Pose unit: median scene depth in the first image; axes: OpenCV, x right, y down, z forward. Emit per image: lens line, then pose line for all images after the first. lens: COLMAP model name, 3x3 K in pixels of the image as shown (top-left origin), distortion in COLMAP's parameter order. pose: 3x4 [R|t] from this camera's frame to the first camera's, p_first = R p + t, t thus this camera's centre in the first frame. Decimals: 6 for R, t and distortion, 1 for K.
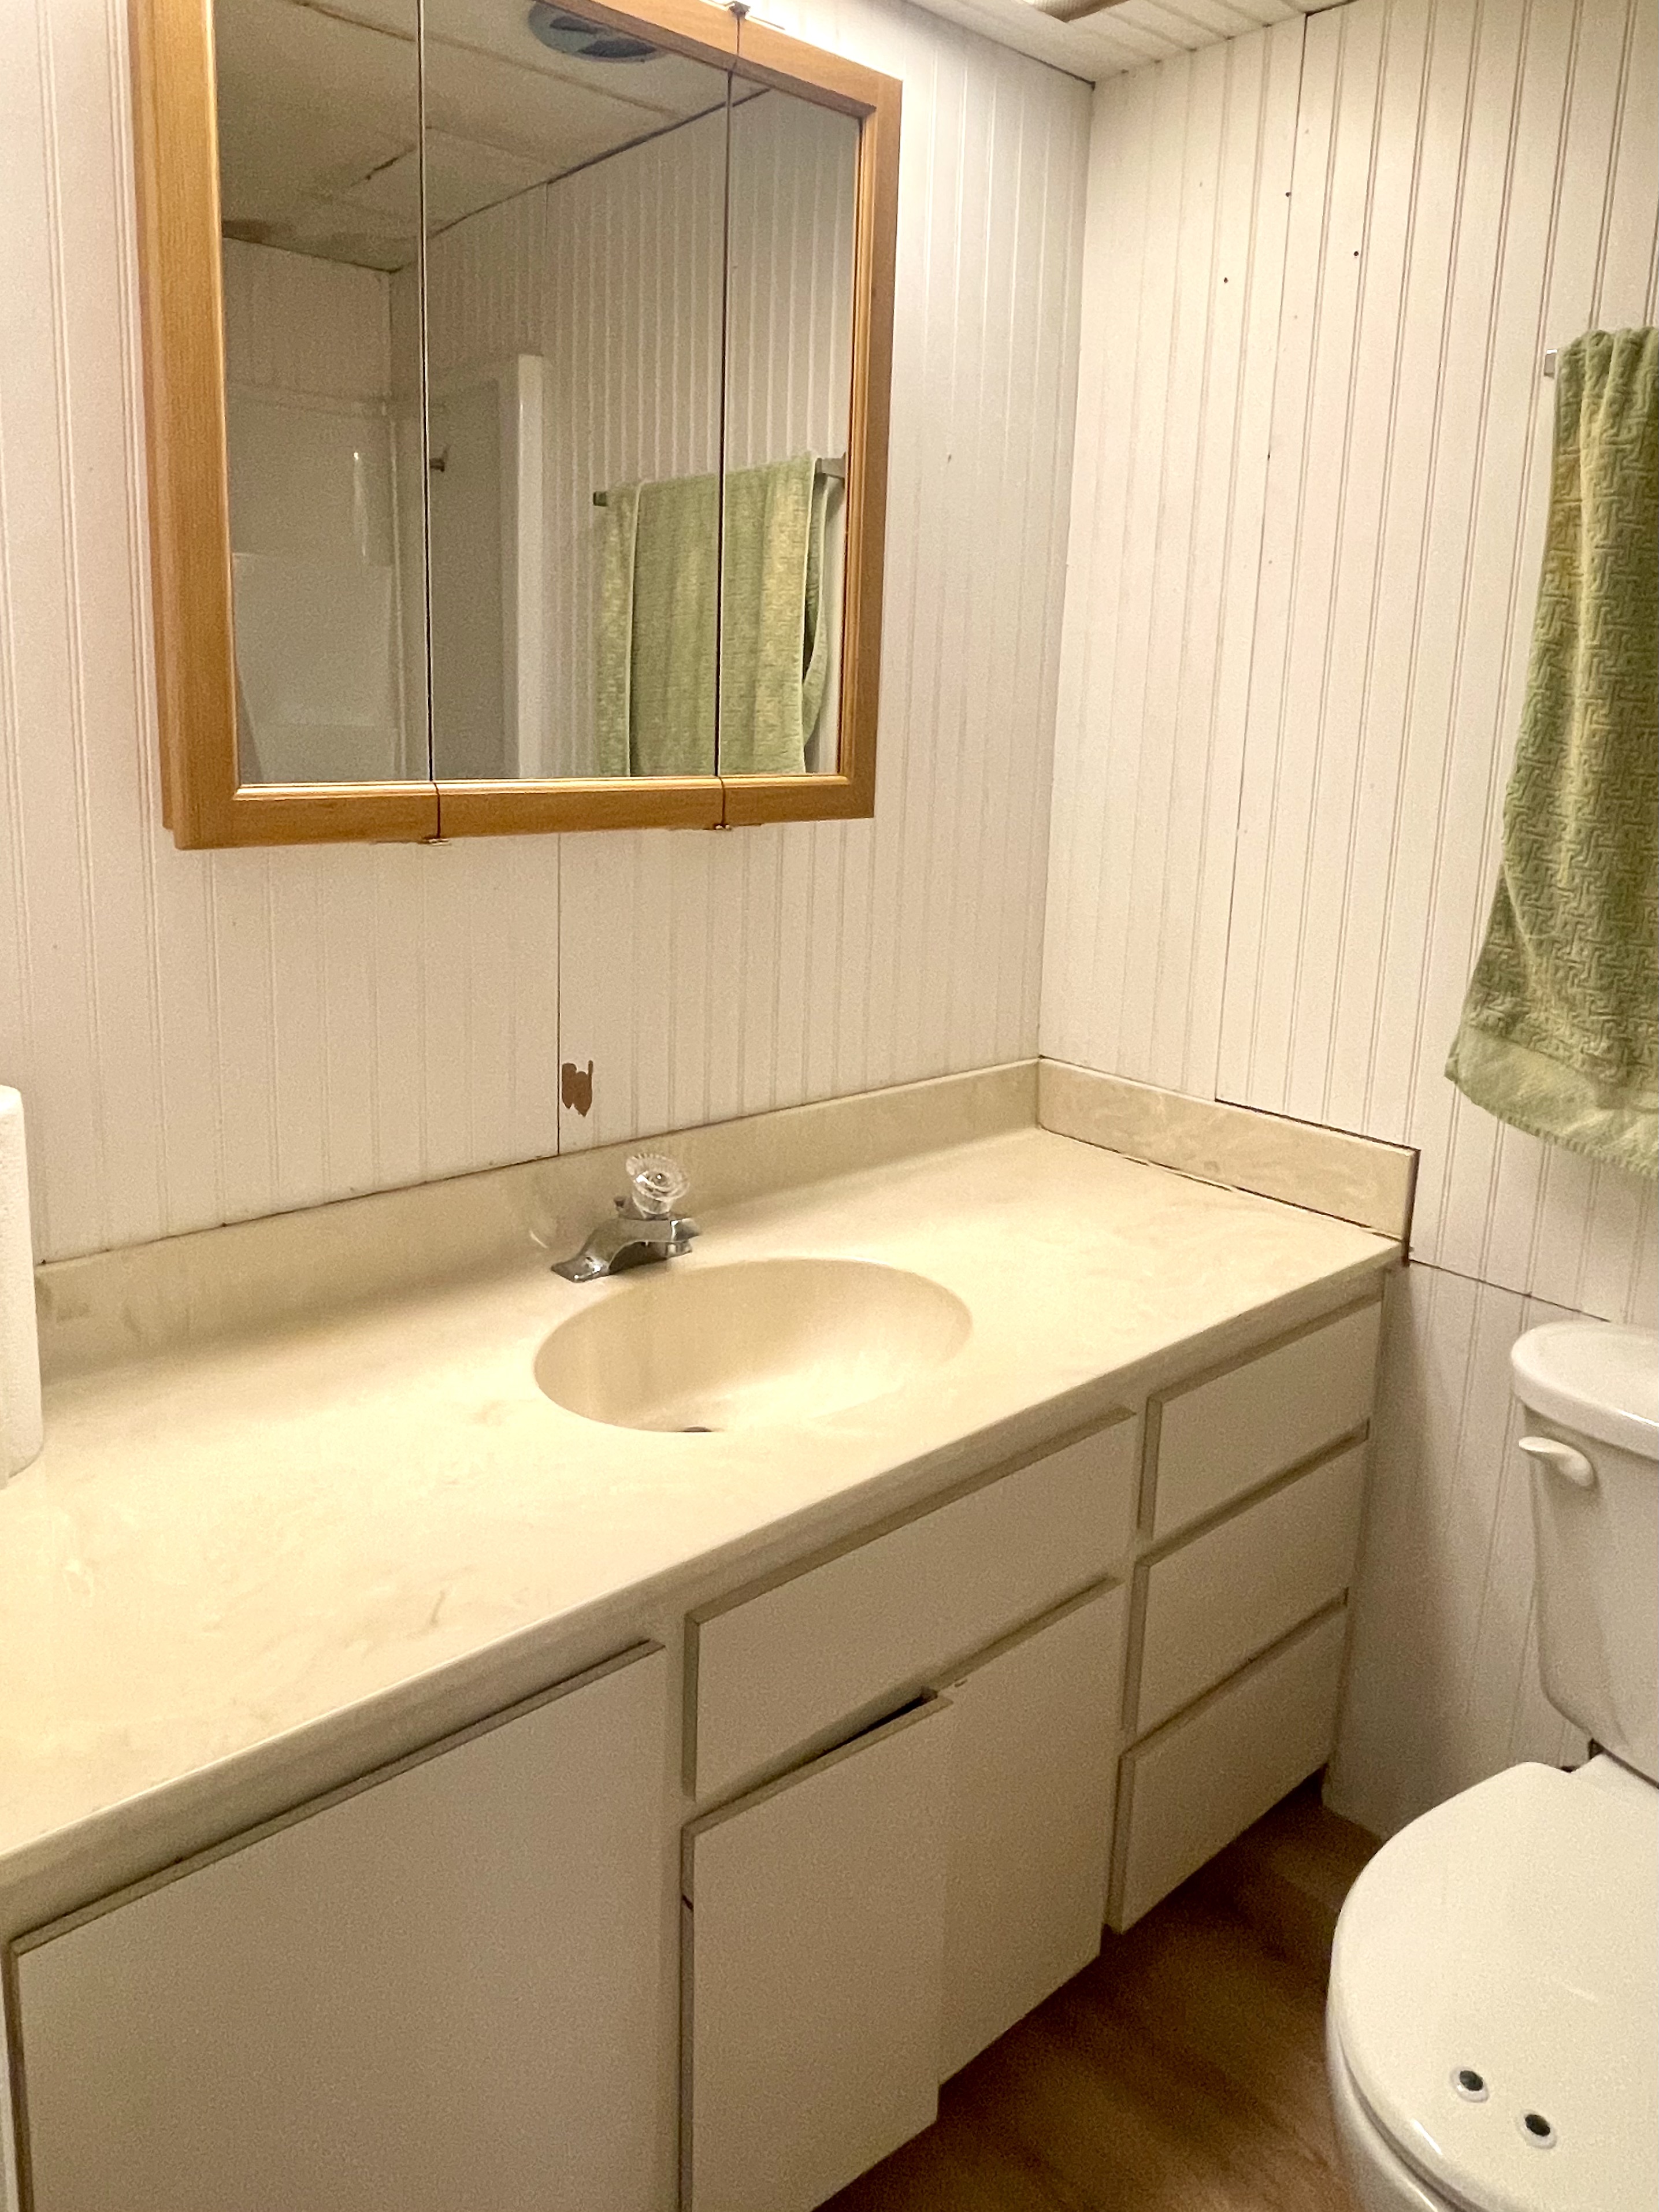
lens RADIAL K [[1440.2, 0, 834.0], [0, 1440.2, 952.0], [0, 0, 1]] dist [0.003288, -0.013750]
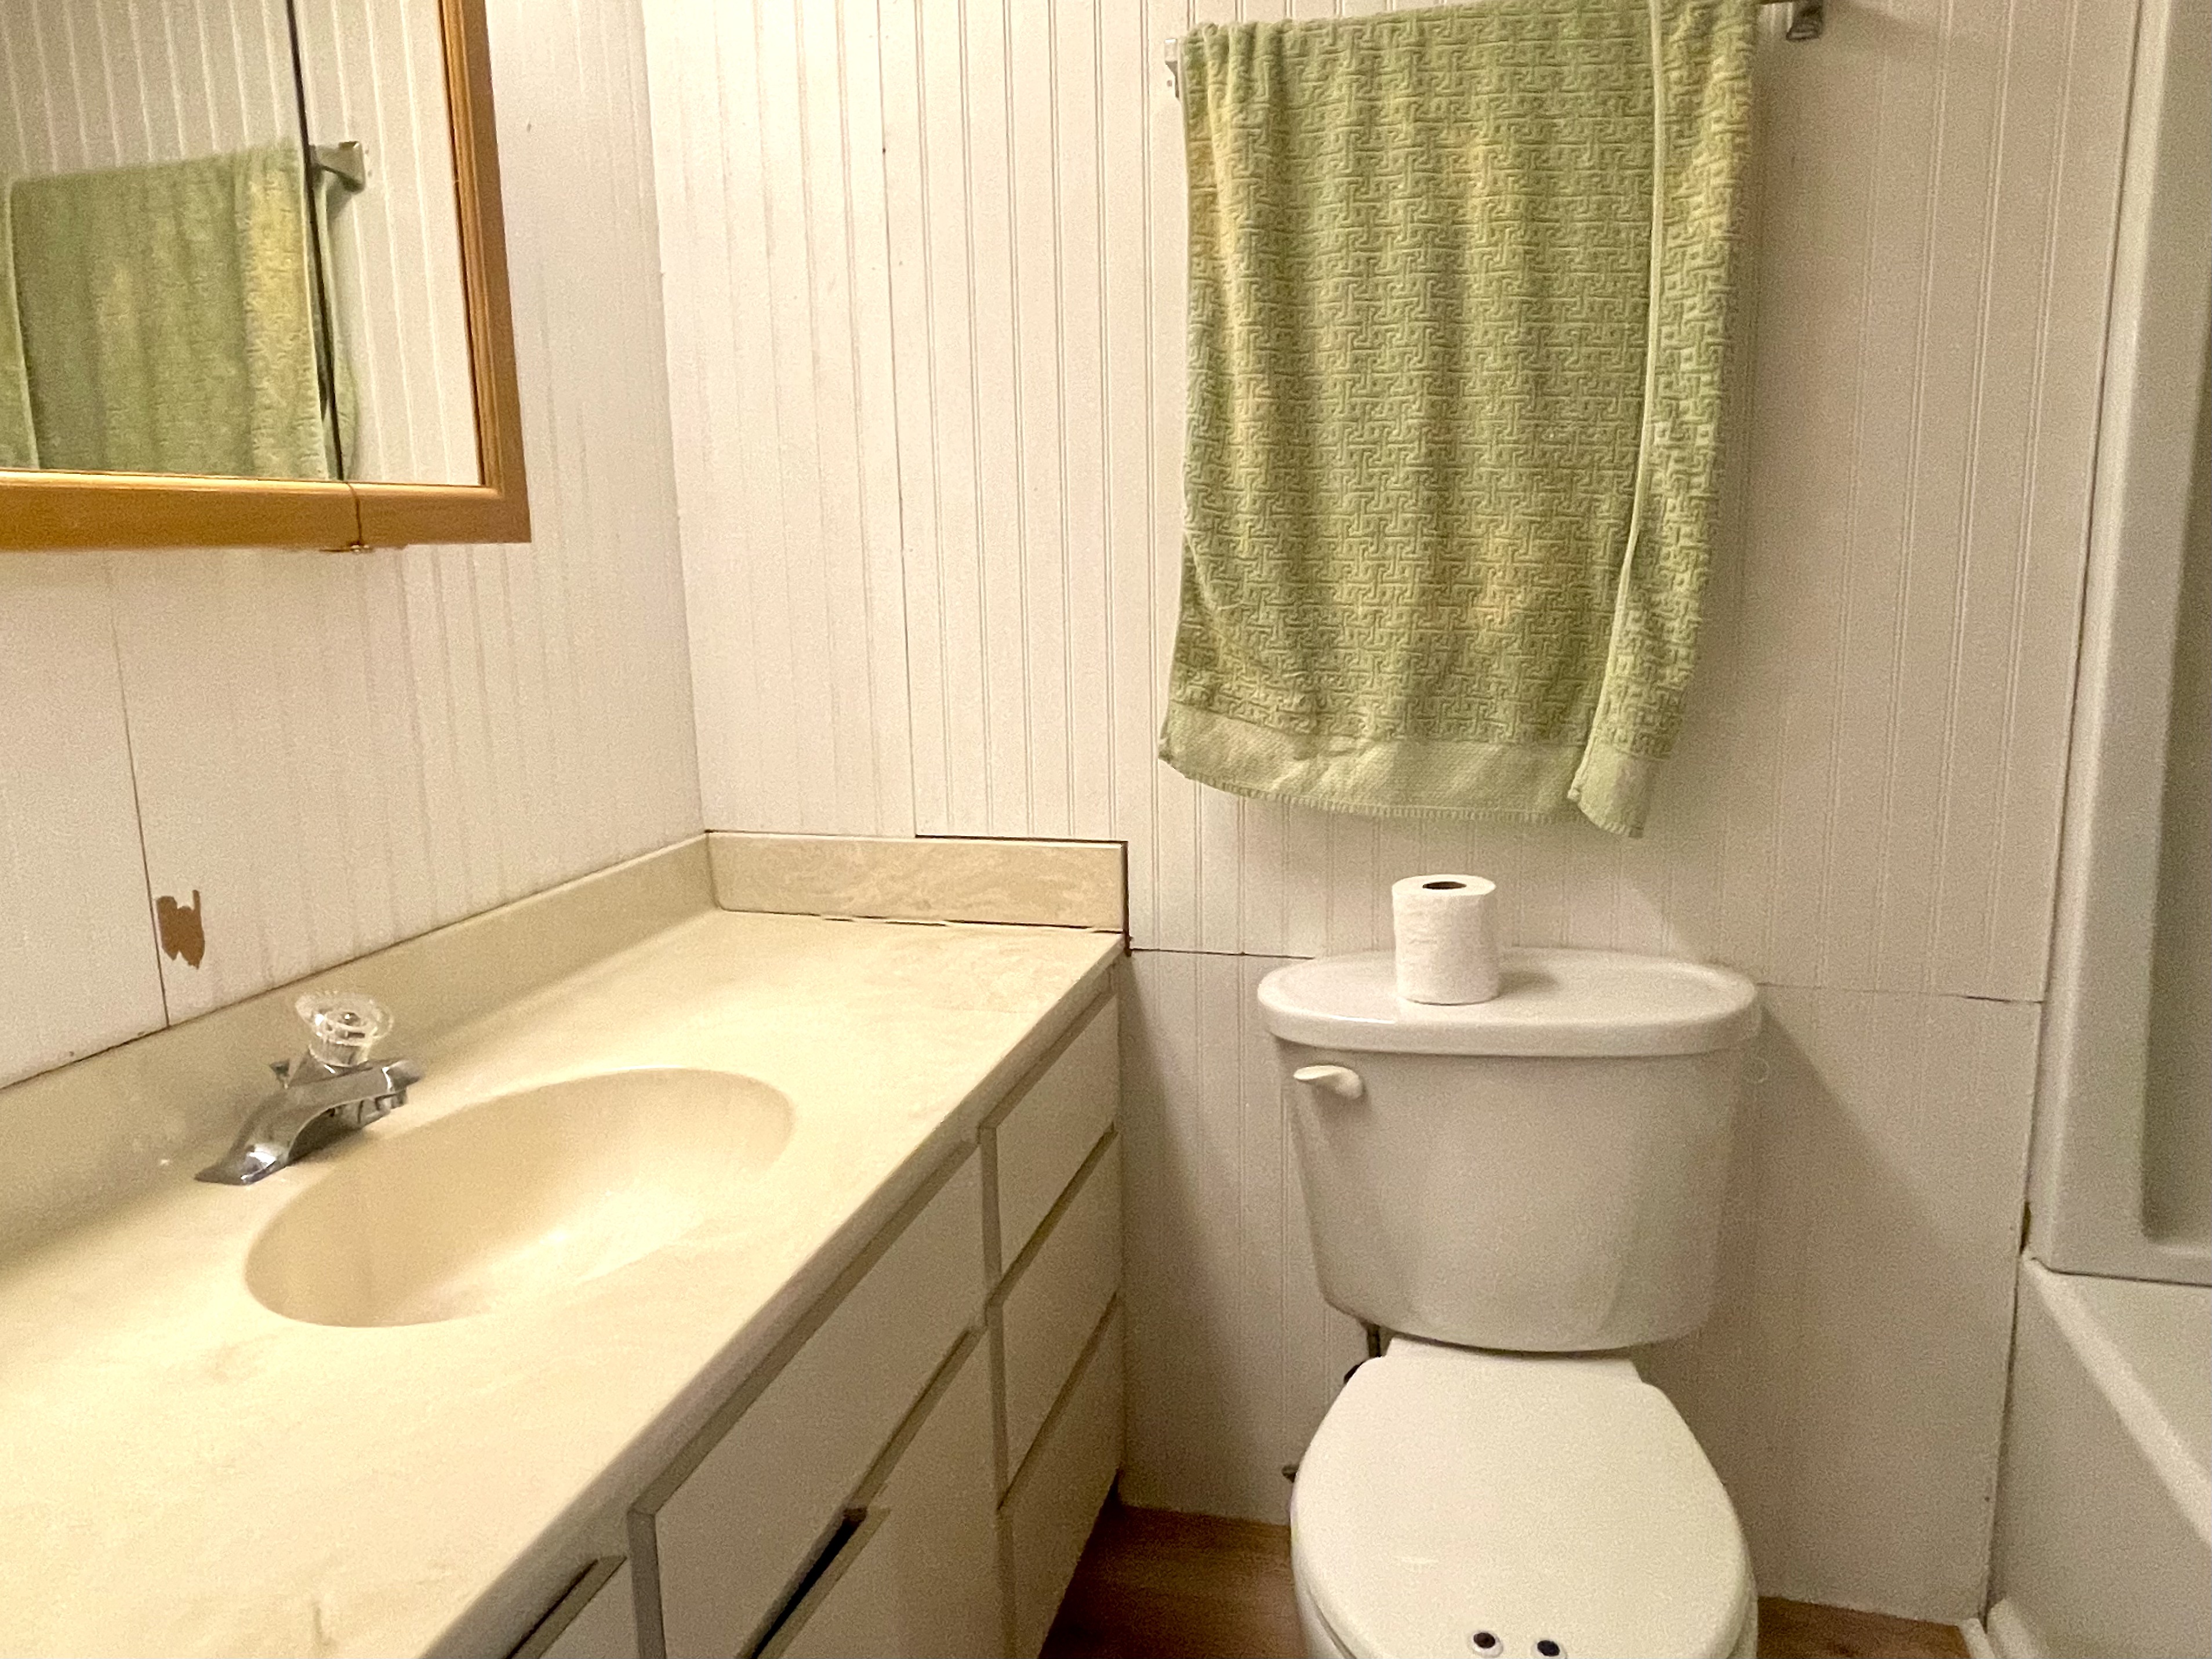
lens RADIAL K [[1440.2, 0, 1103.7], [0, 1440.2, 797.0], [0, 0, 1]] dist [0.003288, -0.013750]
pose [[0.845996, -0.149622, 0.511766, -0.149224], [0.144185, 0.988257, 0.050580, 0.060012], [-0.513325, 0.030999, 0.857634, 0.146338]]
